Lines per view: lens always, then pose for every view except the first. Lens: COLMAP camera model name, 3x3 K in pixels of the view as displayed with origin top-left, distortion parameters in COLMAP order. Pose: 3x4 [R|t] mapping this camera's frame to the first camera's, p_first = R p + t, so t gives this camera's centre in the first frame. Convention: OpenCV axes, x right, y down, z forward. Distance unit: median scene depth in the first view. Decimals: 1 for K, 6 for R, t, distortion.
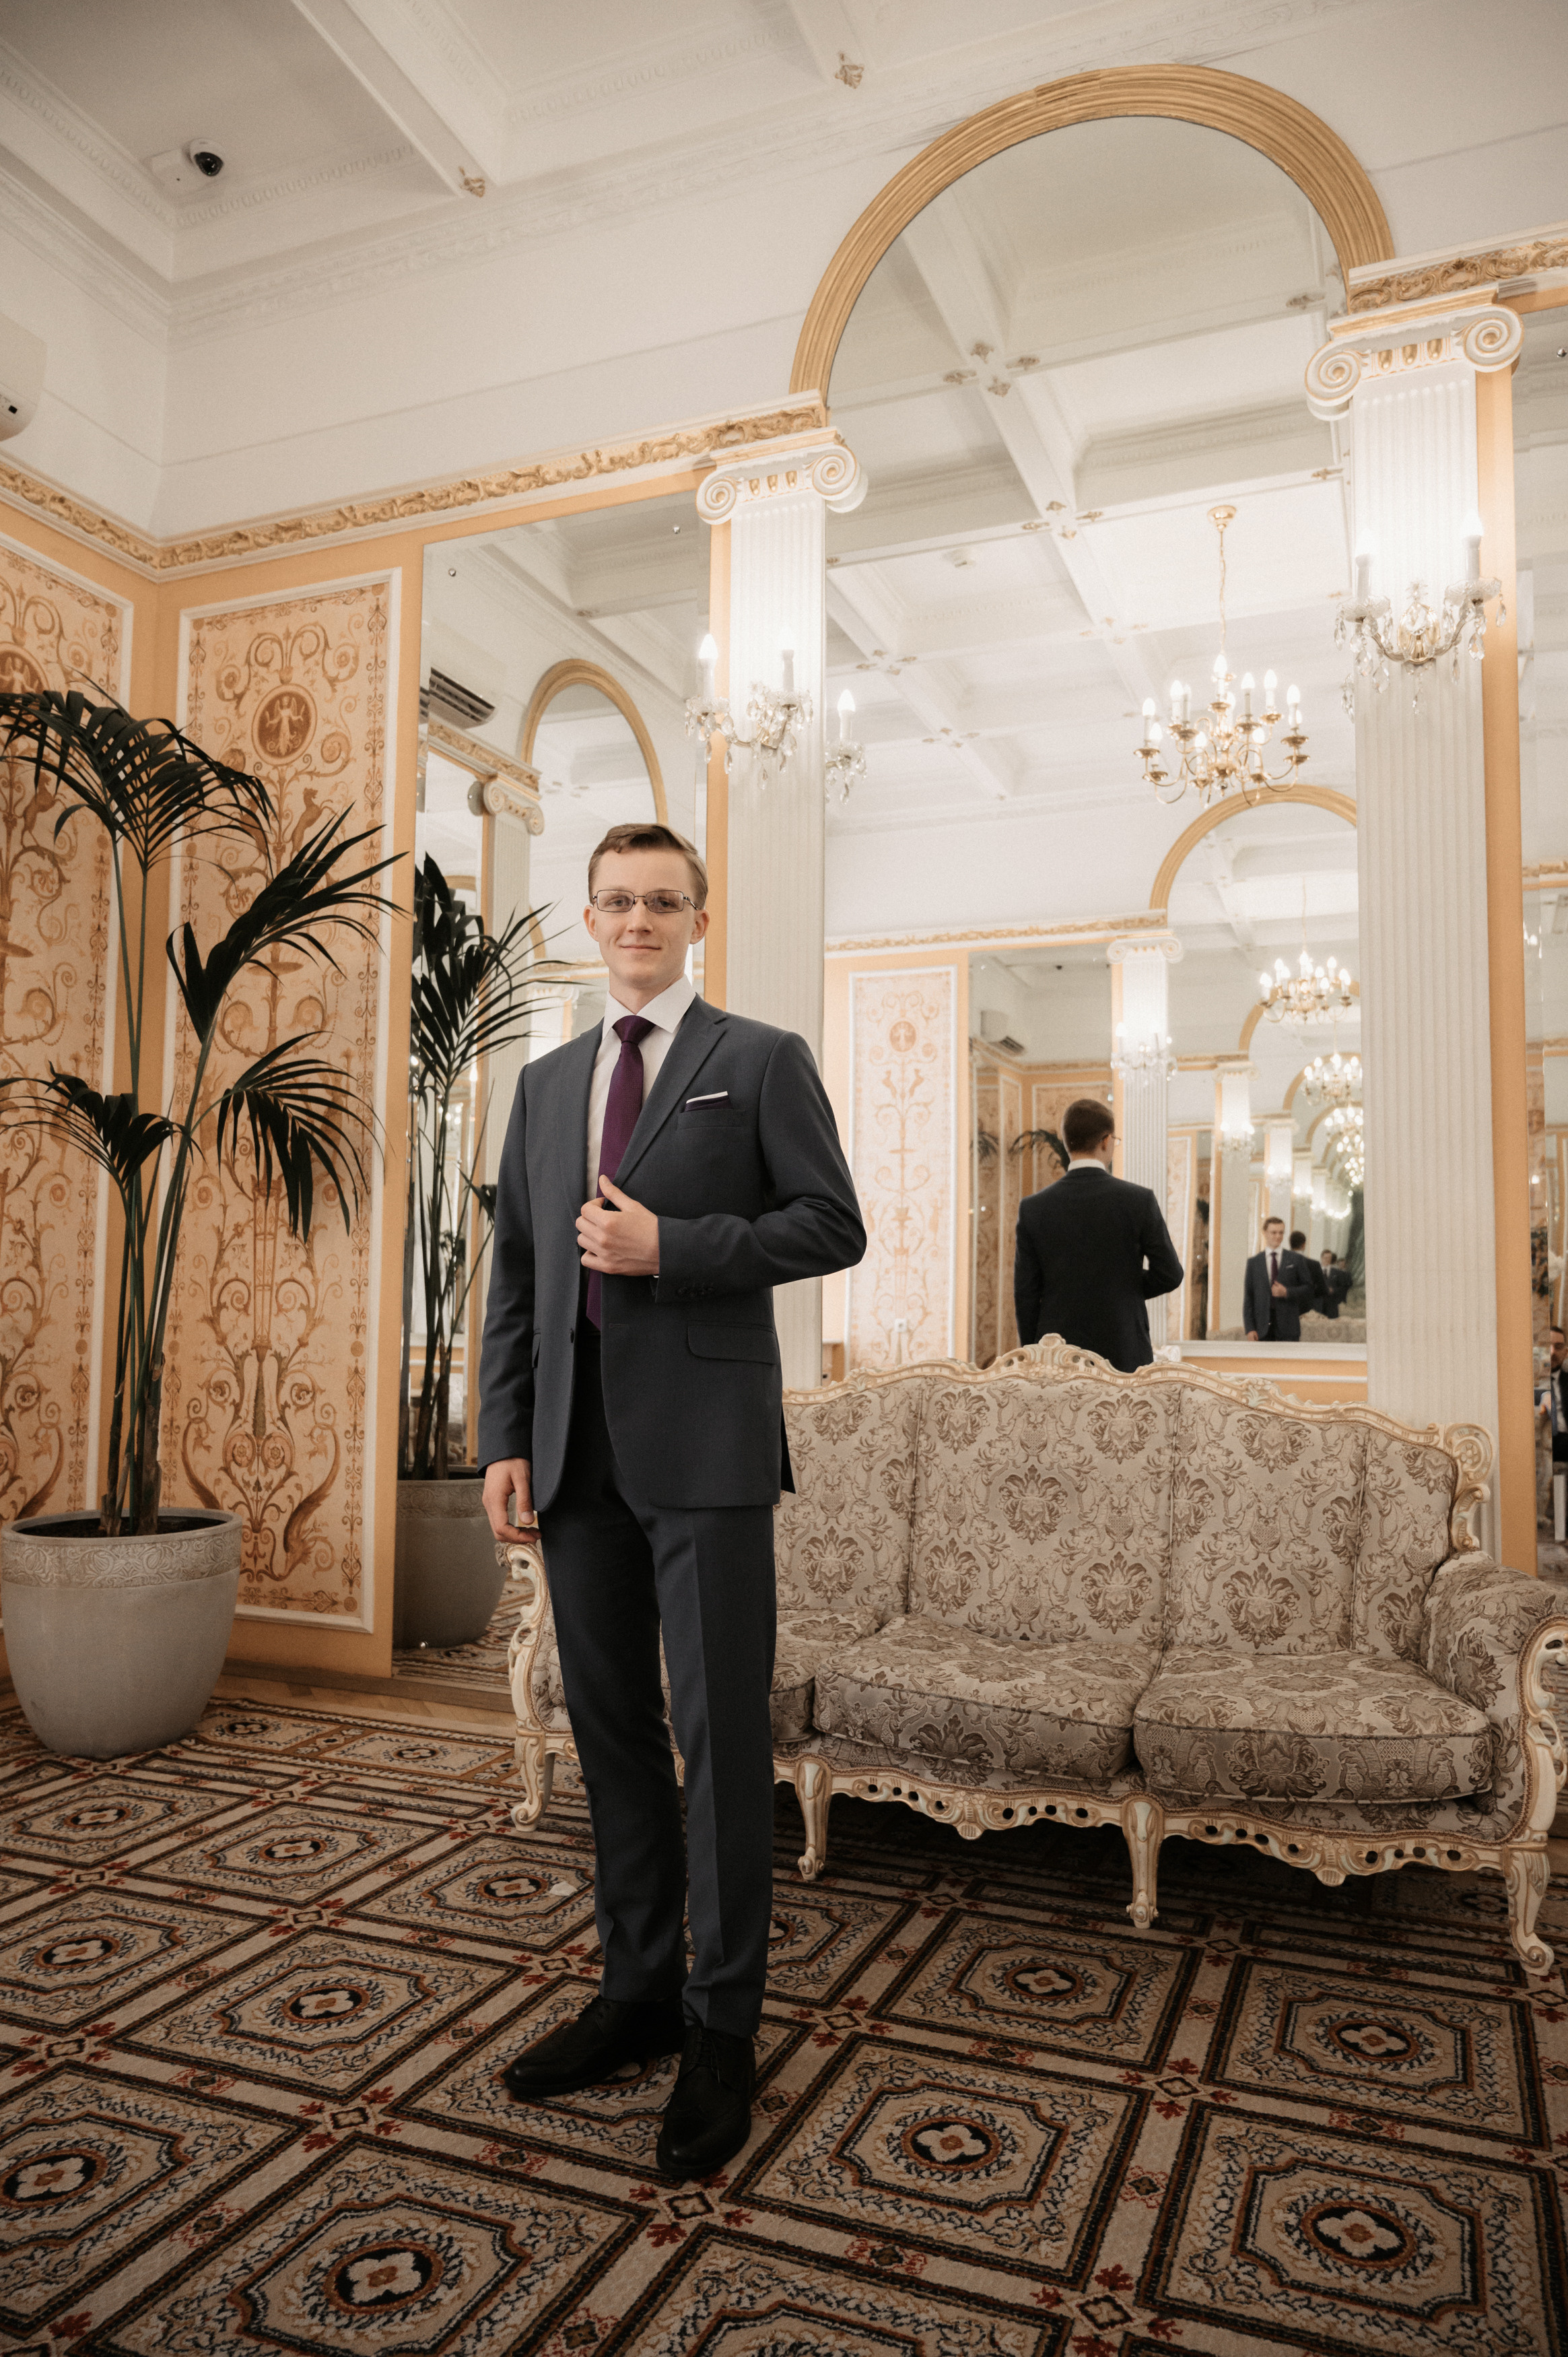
lens RADIAL K [[1576.1, 0, 819.6], [0, 1576.1, 1197.4], [0, 0, 1]] dist [-0.005661, 0.009120]
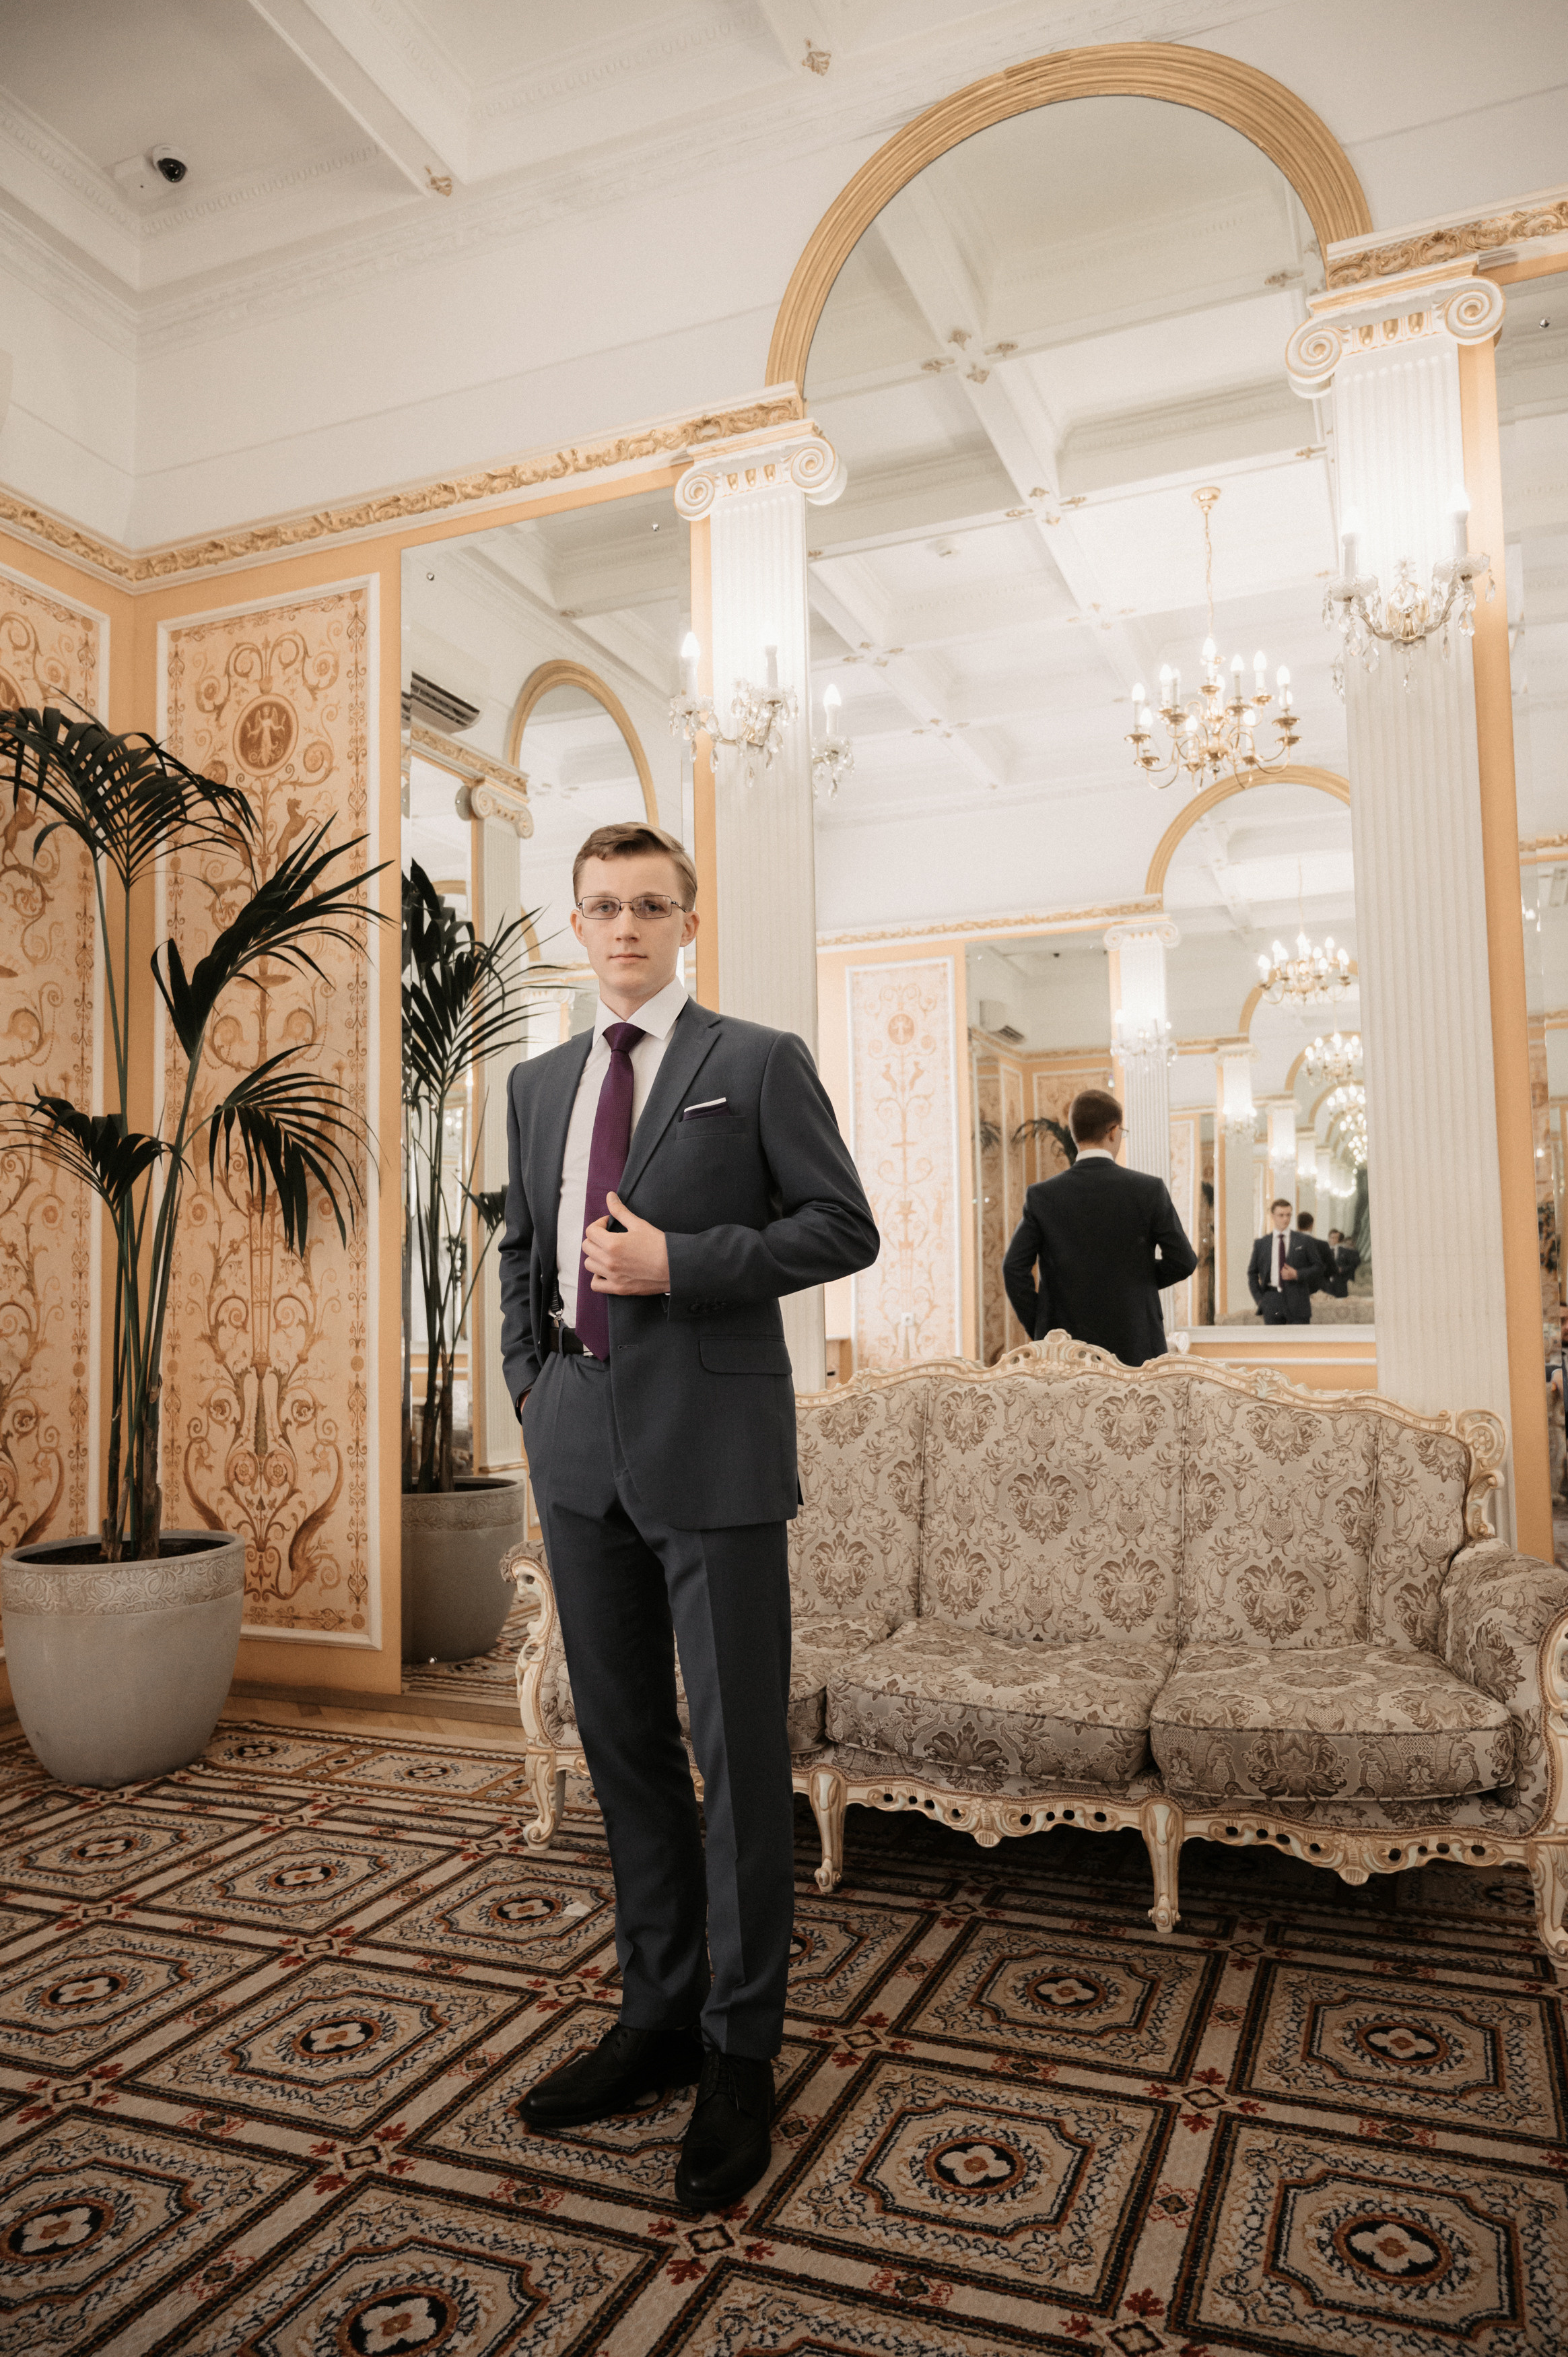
lens RADIAL K [[1576.1, 0, 828.4], [0, 1576.1, 1192.2], [0, 0, 1]] dist [-0.005661, 0.009120]
pose [[0.999585, -0.028743, 0.002079, 0.004360], [0.028740, 0.999585, 0.001734, -0.005746], [-0.002128, -0.001673, 0.999996, 0.011403]]
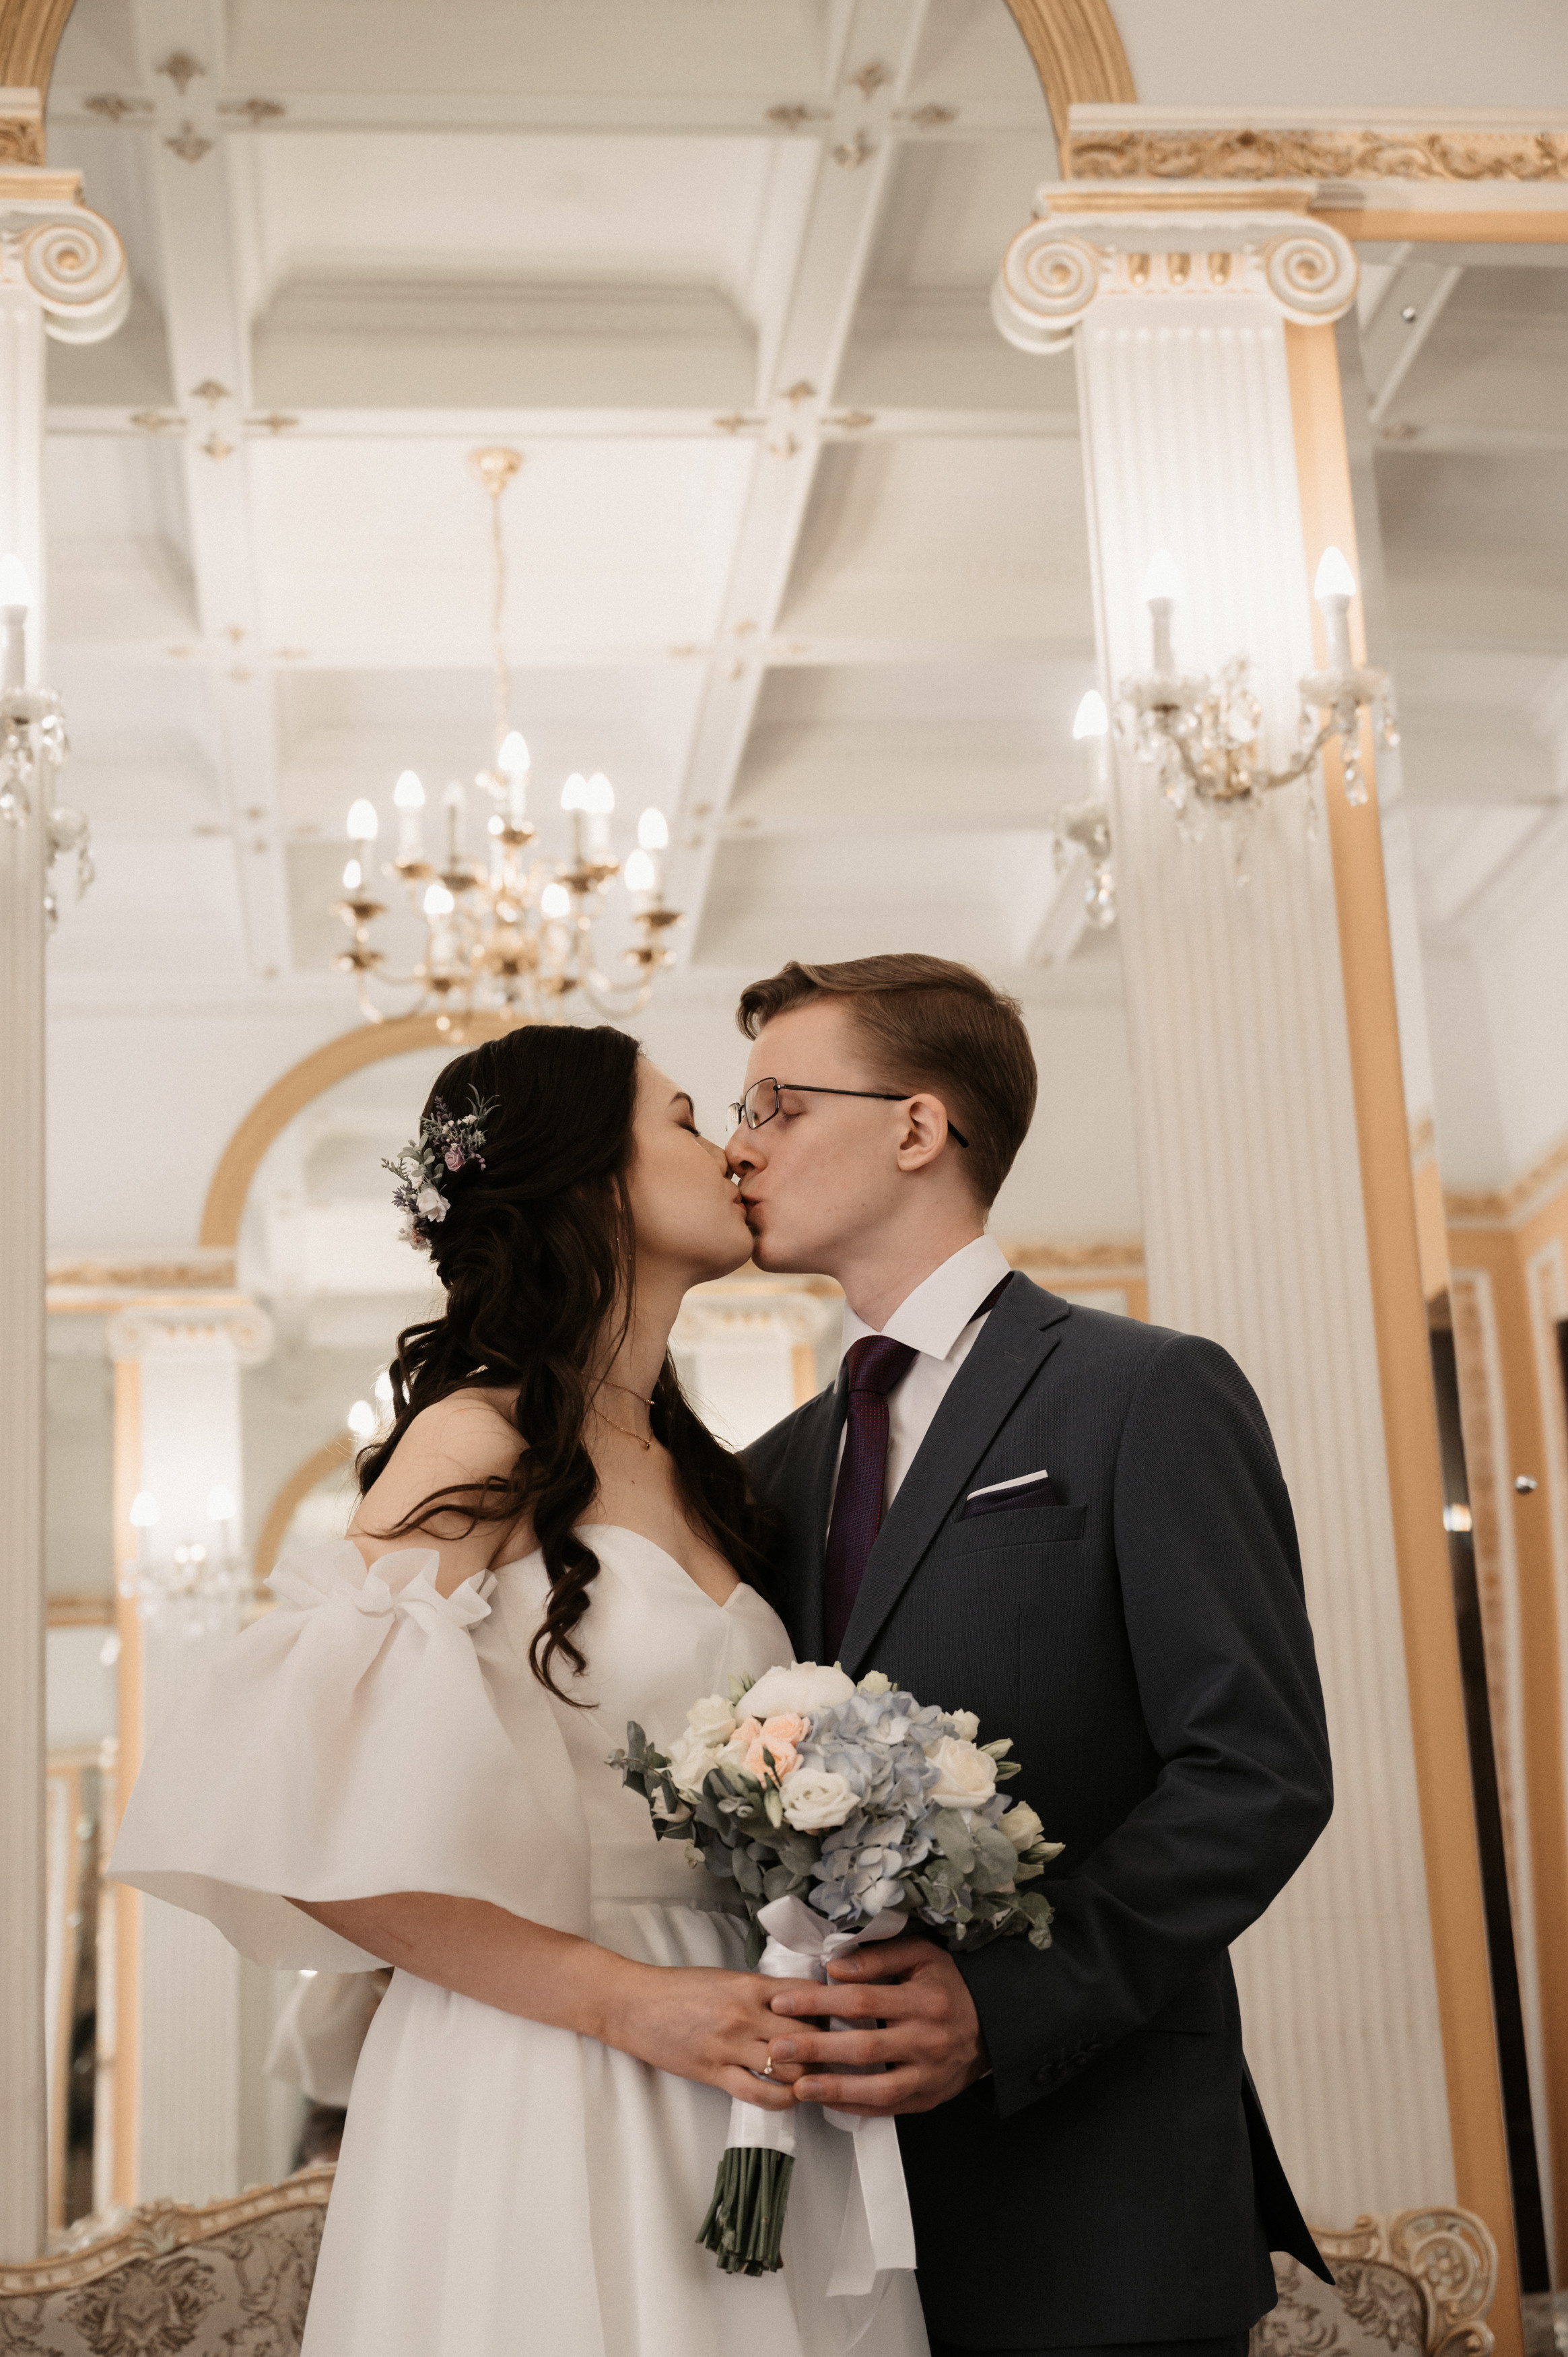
lens RADIAL K [[3715.7, 0, 793.9], [0, 3715.7, 1232.9], [0, 0, 1]] dist [0.025272, 0.000000]
pose [[0.879319, 0.065990, 0.471640, -0.343171], [0.027998, 0.981477, -0.189524, 0.049856], [-0.475410, 0.179857, 0.861183, -0.017038]]
